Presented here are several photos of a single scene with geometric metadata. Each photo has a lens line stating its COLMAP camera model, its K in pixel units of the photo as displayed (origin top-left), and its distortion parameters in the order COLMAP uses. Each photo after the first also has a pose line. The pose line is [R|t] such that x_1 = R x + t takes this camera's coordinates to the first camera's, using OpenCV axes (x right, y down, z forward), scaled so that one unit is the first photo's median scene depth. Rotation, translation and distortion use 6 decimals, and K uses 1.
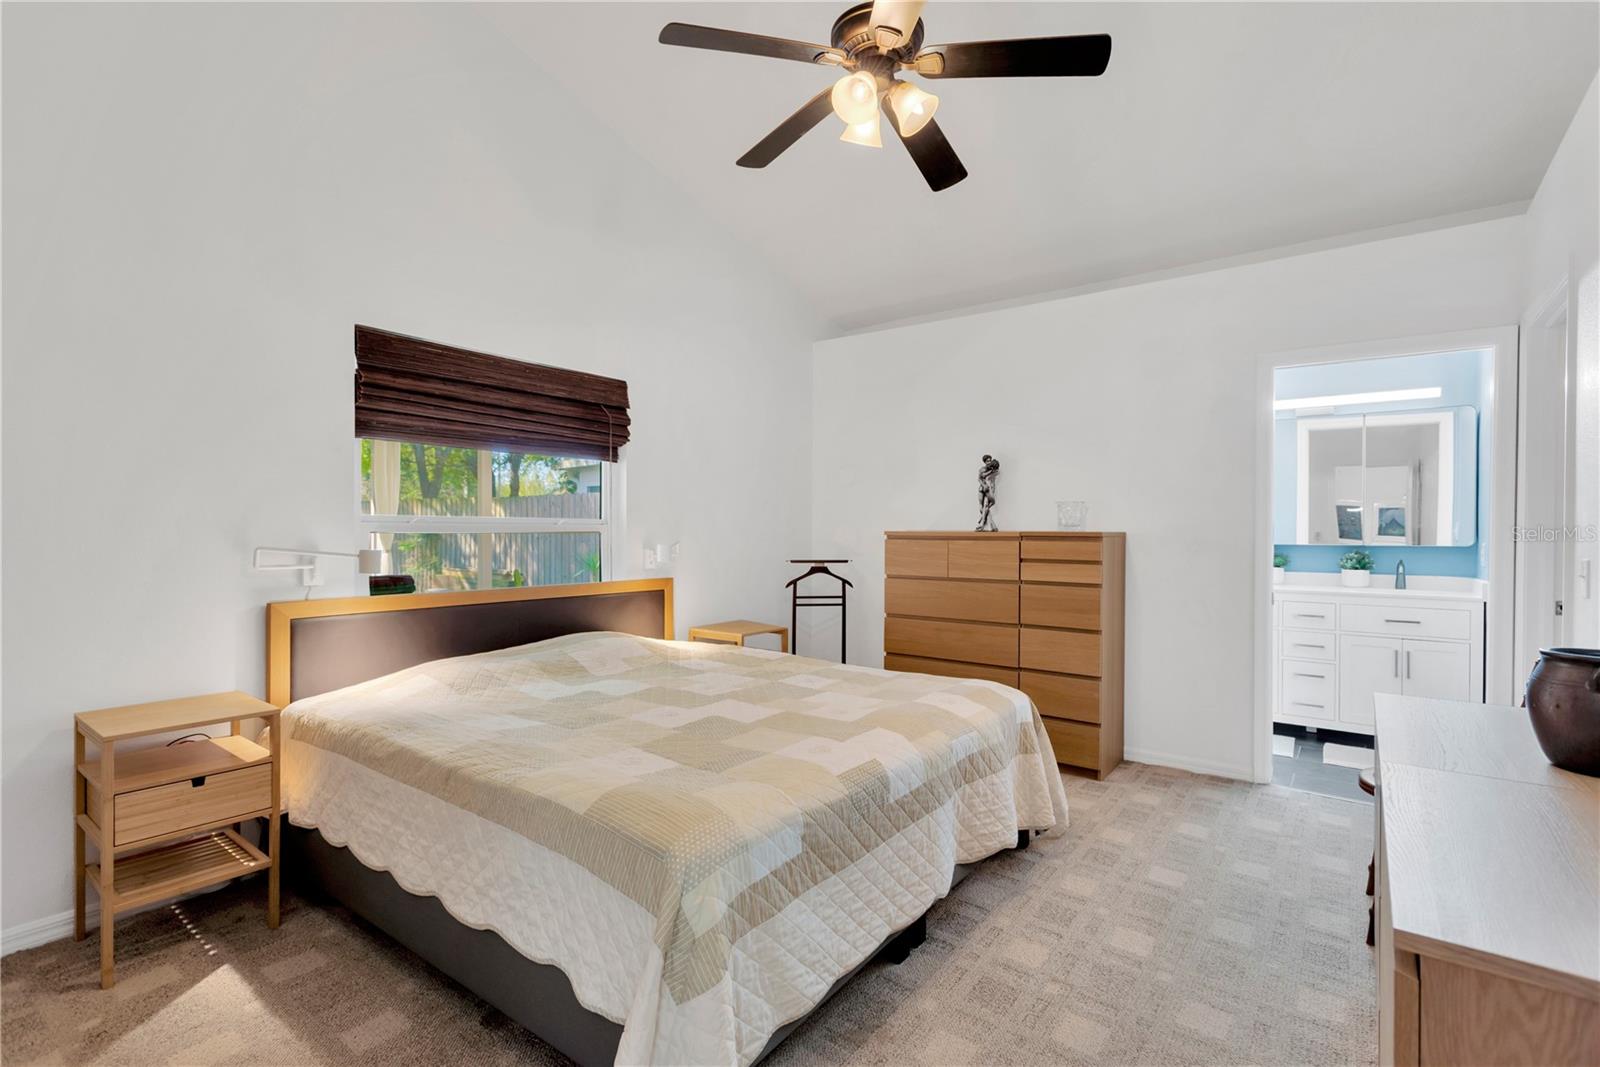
lens RADIAL K [[740.4, 0, 803.7], [0, 740.4, 532.0], [0, 0, 1]] dist [0.016490, -0.006169]
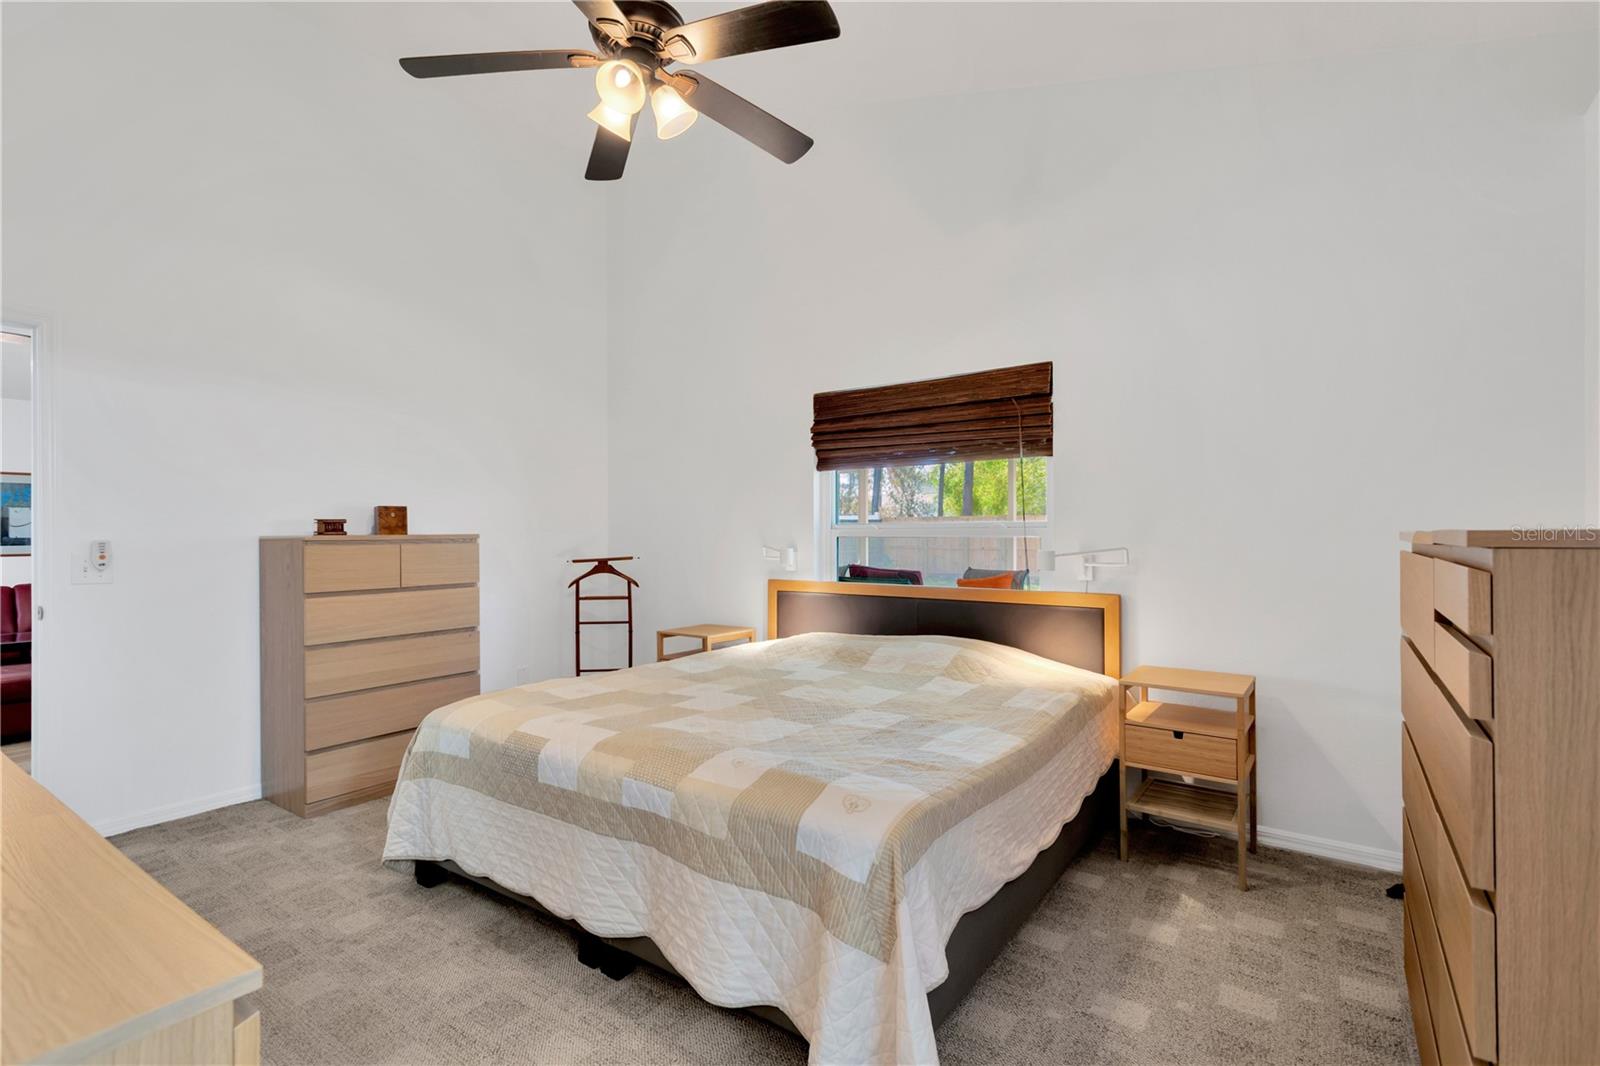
lens RADIAL K [[740.4, 0, 799.6], [0, 740.4, 538.5], [0, 0, 1]] dist [0.016490, -0.006169]
pose [[0.026129, 0.001215, -0.999658, 1.172932], [-0.000899, 0.999999, 0.001192, 0.003304], [0.999658, 0.000867, 0.026131, 1.298387]]
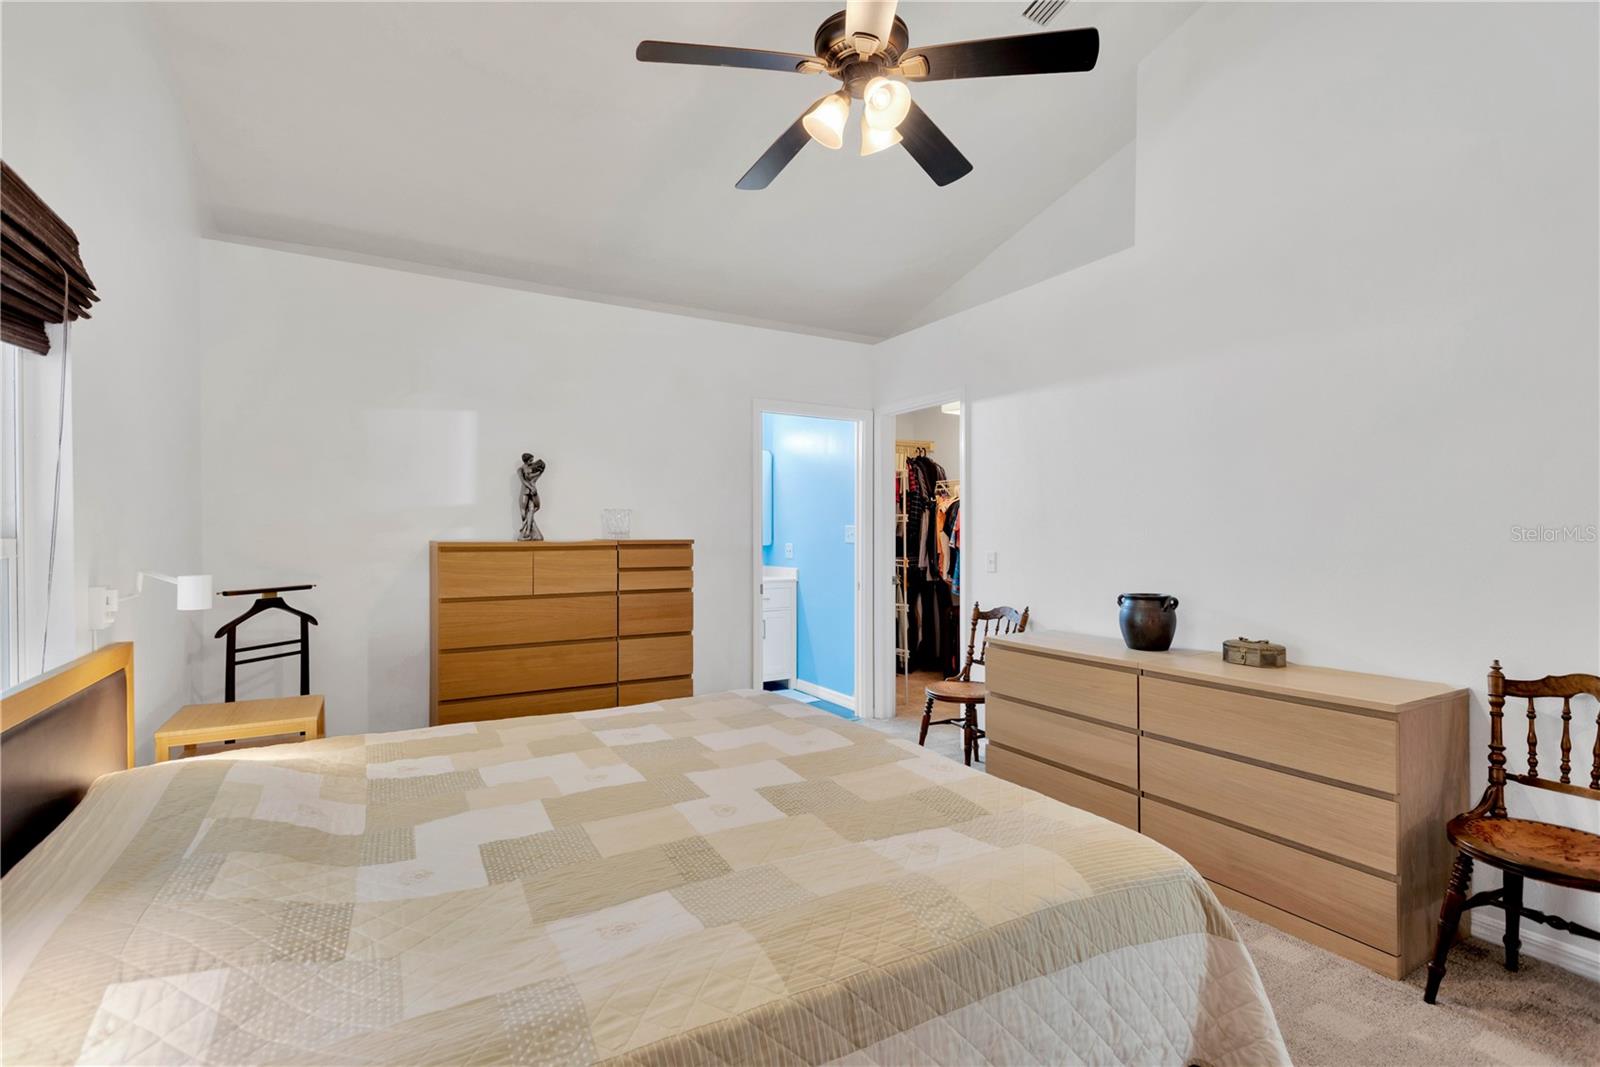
lens RADIAL K [[740.4, 0, 803.3], [0, 740.4, 528.9], [0, 0, 1]] dist [0.016490, -0.006169]
pose [[0.395656, -0.002125, 0.918396, -0.390806], [0.007073, 0.999975, -0.000733, -0.009980], [-0.918372, 0.006786, 0.395661, 0.316563]]
